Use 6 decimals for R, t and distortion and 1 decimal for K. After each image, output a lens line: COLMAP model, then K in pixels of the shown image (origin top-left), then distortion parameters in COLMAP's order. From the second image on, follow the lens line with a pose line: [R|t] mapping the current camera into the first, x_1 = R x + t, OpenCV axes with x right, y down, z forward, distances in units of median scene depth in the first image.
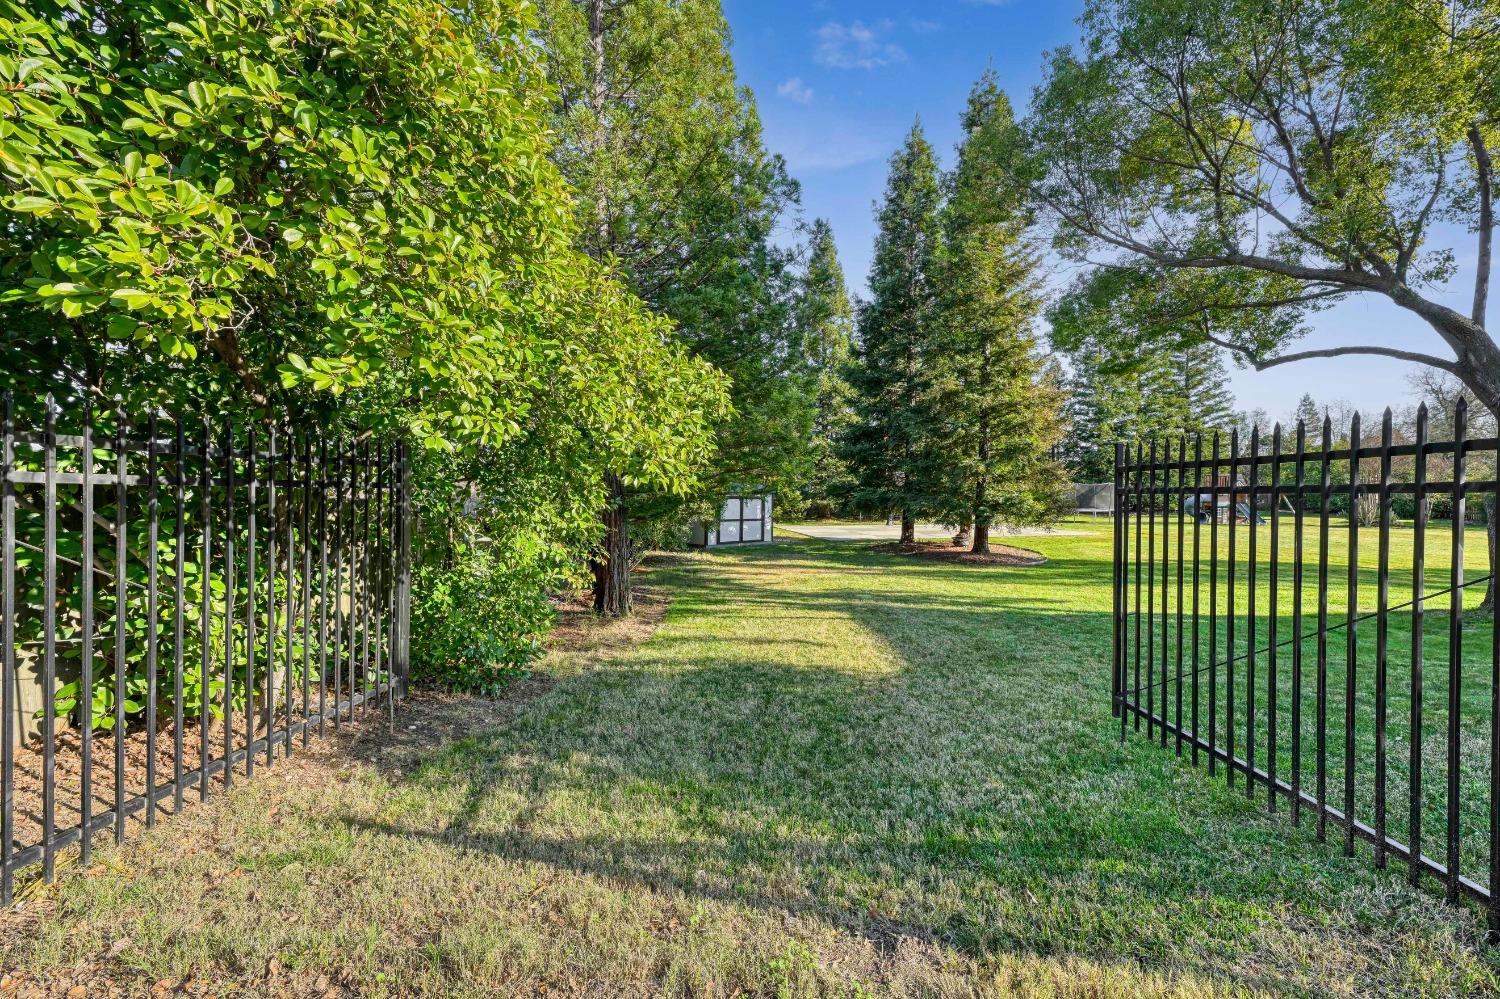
lens RADIAL K [[590.5, 0, 749.0], [0, 590.5, 489.0], [0, 0, 1]] dist [-0.002563, 0.000183]
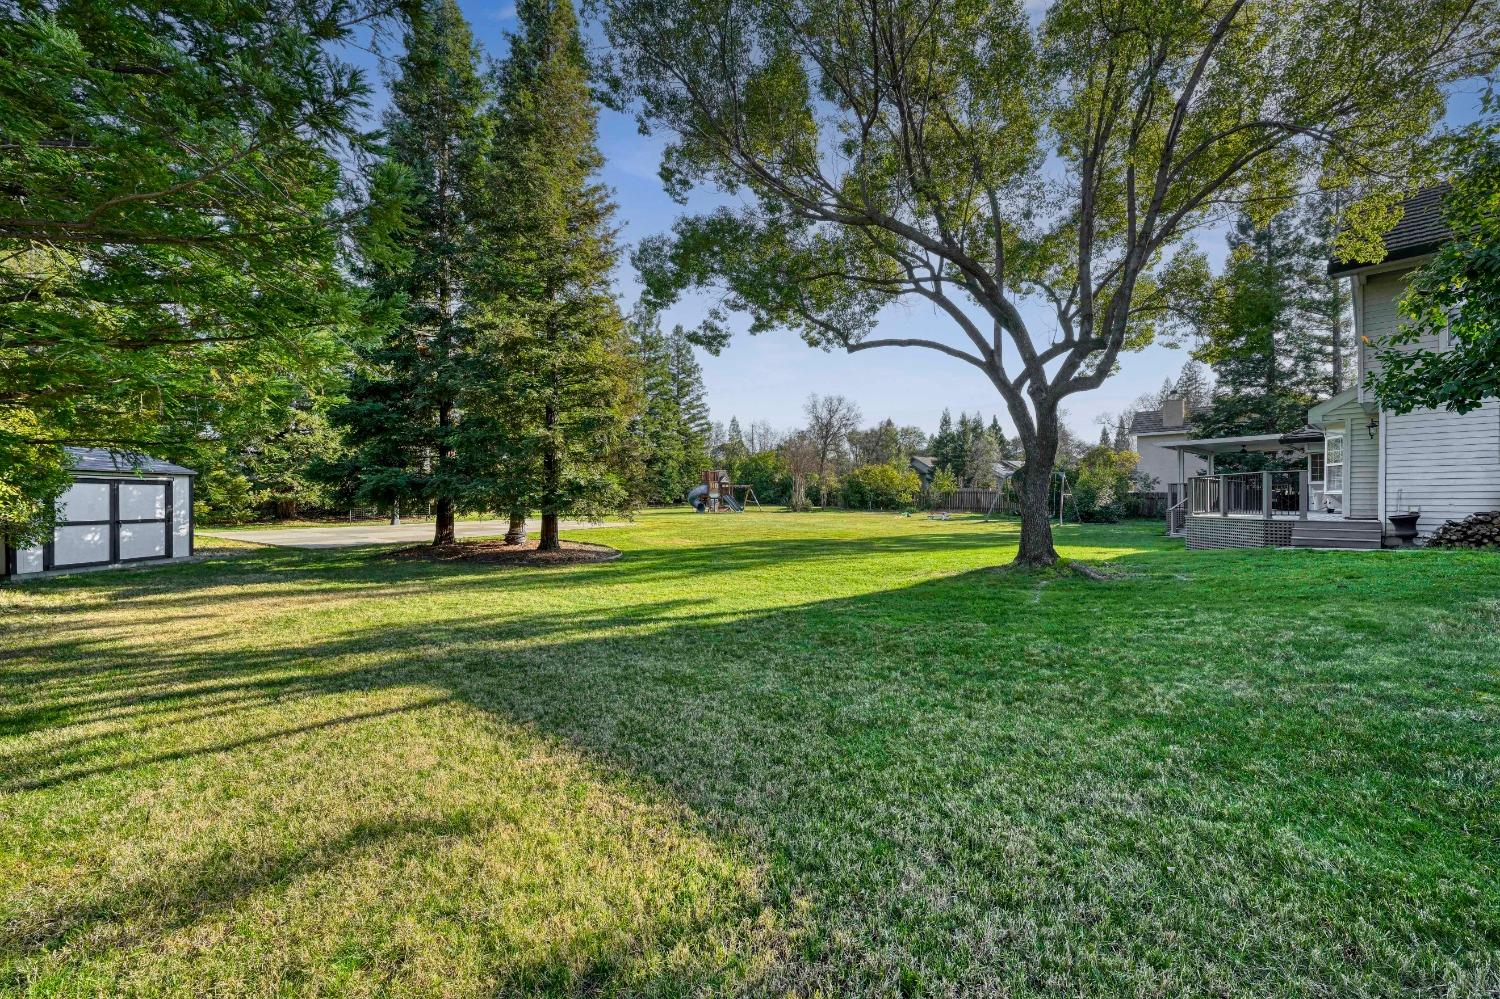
lens RADIAL K [[590.5, 0, 754.8], [0, 590.5, 507.2], [0, 0, 1]] dist [-0.002563, 0.000183]
pose [[0.684159, -0.018217, 0.729106, -0.004229], [-0.004838, 0.999553, 0.029514, 0.021216], [-0.729317, -0.023720, 0.683765, 0.210613]]
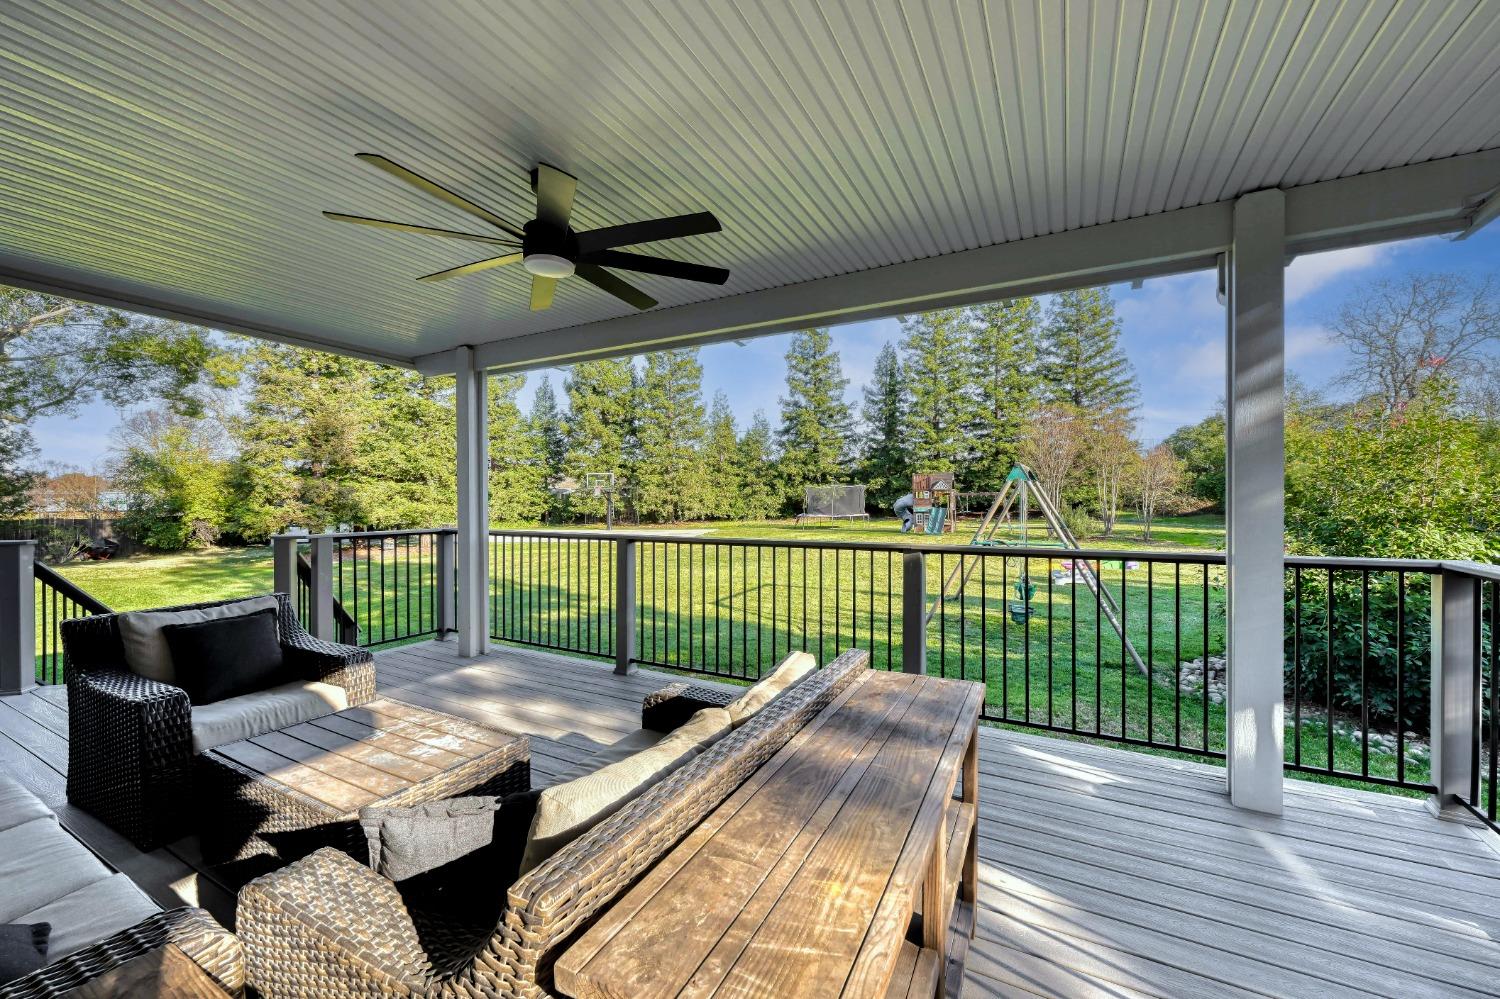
lens RADIAL K [[590.5, 0, 756.9], [0, 590.5, 507.5], [0, 0, 1]] dist [-0.002563, 0.000183]
pose [[0.918636, -0.007171, -0.395040, 1.477302], [0.019426, 0.999446, 0.027029, -0.005745], [0.394627, -0.032504, 0.918266, 0.213218]]
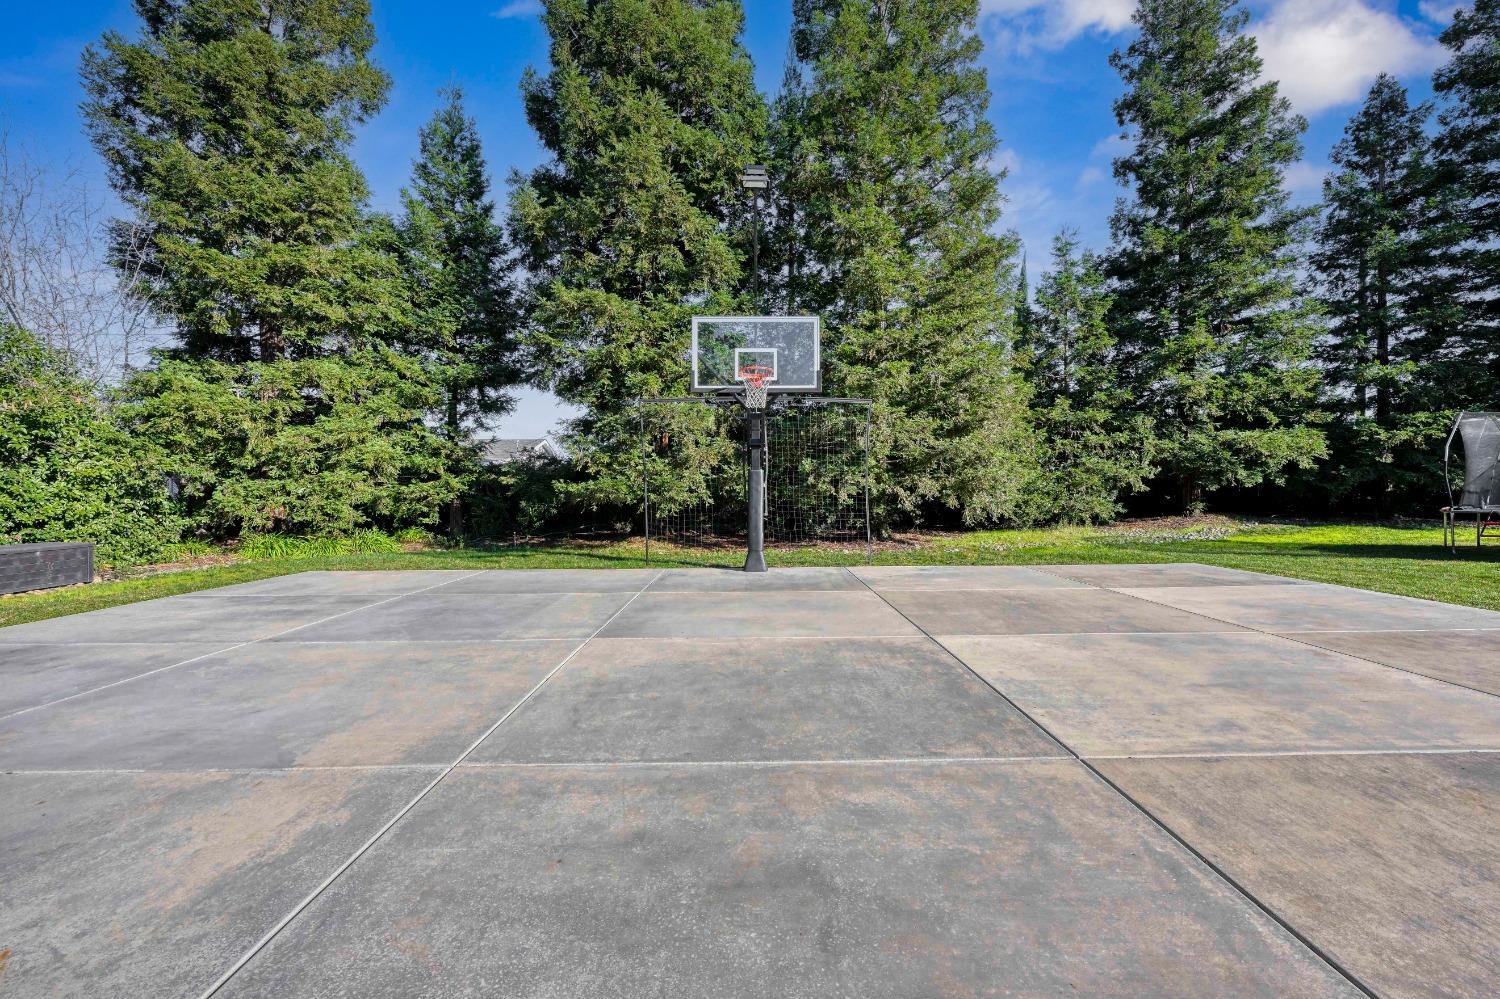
lens RADIAL K [[590.5, 0, 755.8], [0, 590.5, 505.4], [0, 0, 1]] dist [-0.002563, 0.000183]
pose [[0.975402, -0.007979, -0.220291, 0.488266], [0.013284, 0.999656, 0.022612, 0.043080], [0.220035, -0.024982, 0.975172, 1.217382]]
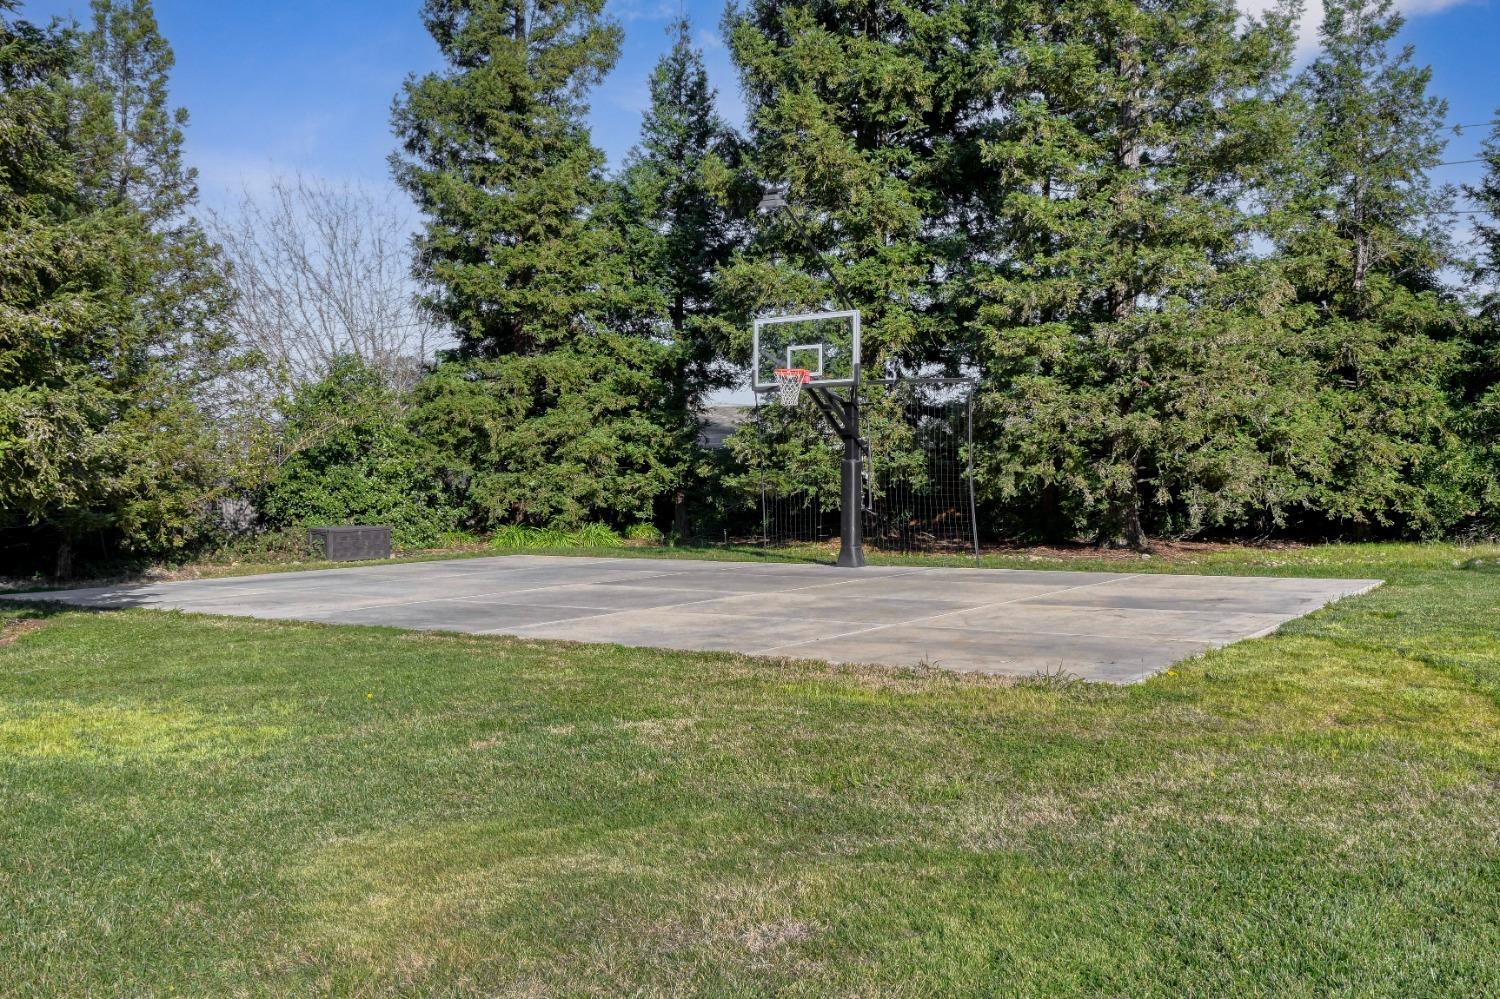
lens RADIAL K [[1278.0, 0, 754.5], [0, 1278.0, 507.1], [0, 0, 1]] dist [-0.006782, 0.009122]
pose [[0.672803, -0.000045, -0.739822, 0.995017], [0.015822, 0.999772, 0.014329, 0.044900], [0.739652, -0.021346, 0.672651, 0.997359]]
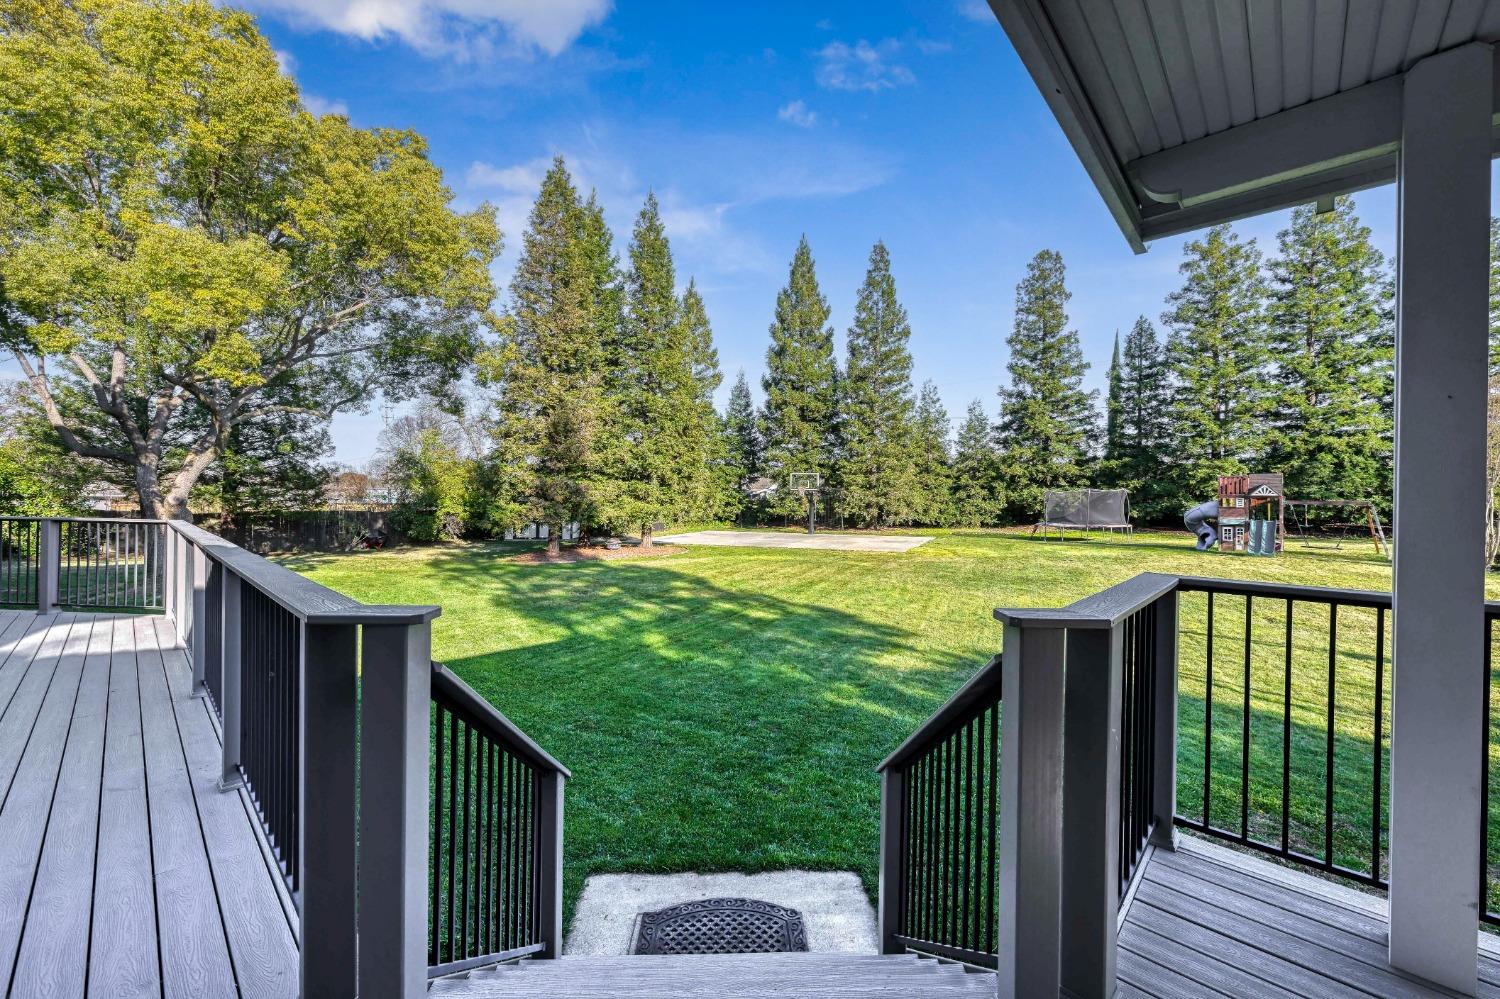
lens RADIAL K [[590.5, 0, 756.8], [0, 590.5, 503.8], [0, 0, 1]] dist [-0.002563, 0.000183]
pose [[0.789188, 0.005595, -0.614126, 1.271311], [0.004728, 0.999874, 0.015185, -0.009215], [0.614133, -0.014888, 0.789062, 0.265400]]
